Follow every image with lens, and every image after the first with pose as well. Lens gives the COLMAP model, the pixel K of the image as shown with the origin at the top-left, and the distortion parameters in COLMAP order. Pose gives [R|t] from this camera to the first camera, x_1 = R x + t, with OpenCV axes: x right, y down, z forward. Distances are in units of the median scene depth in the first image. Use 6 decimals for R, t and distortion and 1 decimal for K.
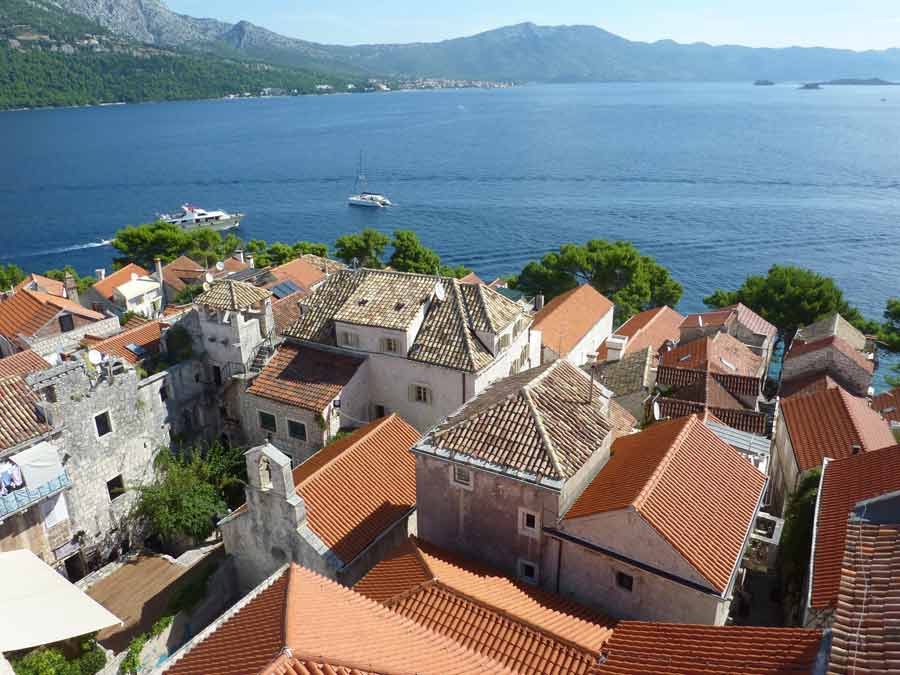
lens RADIAL K [[686.6, 0, 450.0], [0, 686.6, 337.5], [0, 0, 1]] dist [-0.028353, -0.005224]
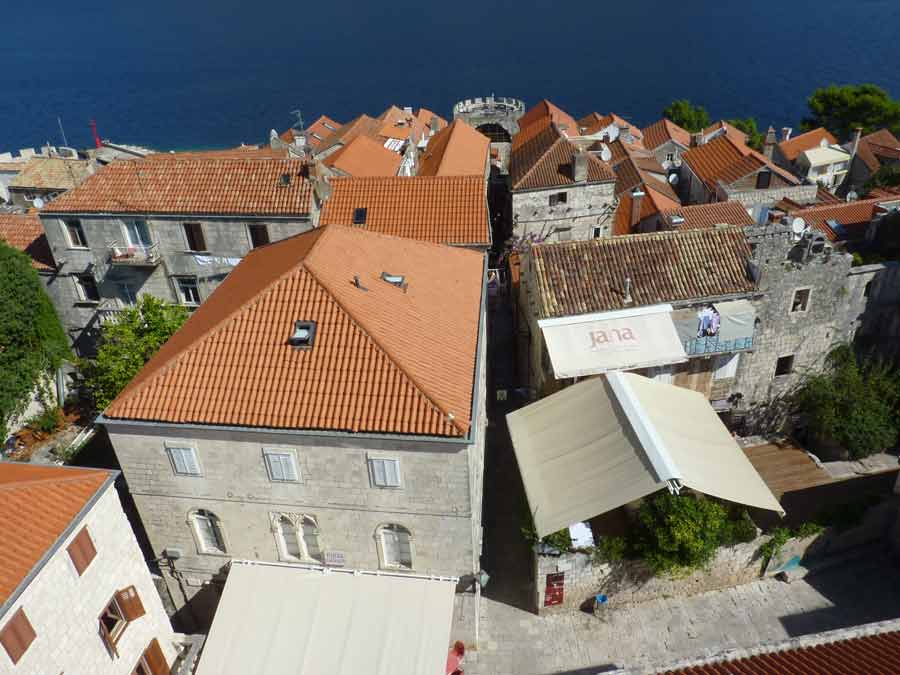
lens RADIAL K [[686.6, 0, 450.0], [0, 686.6, 337.5], [0, 0, 1]] dist [-0.028353, -0.005224]
pose [[0.635379, 0.372108, -0.676630, -0.133712], [-0.232699, 0.927770, 0.291709, 0.010304], [0.736305, -0.027895, 0.676075, 0.000258]]
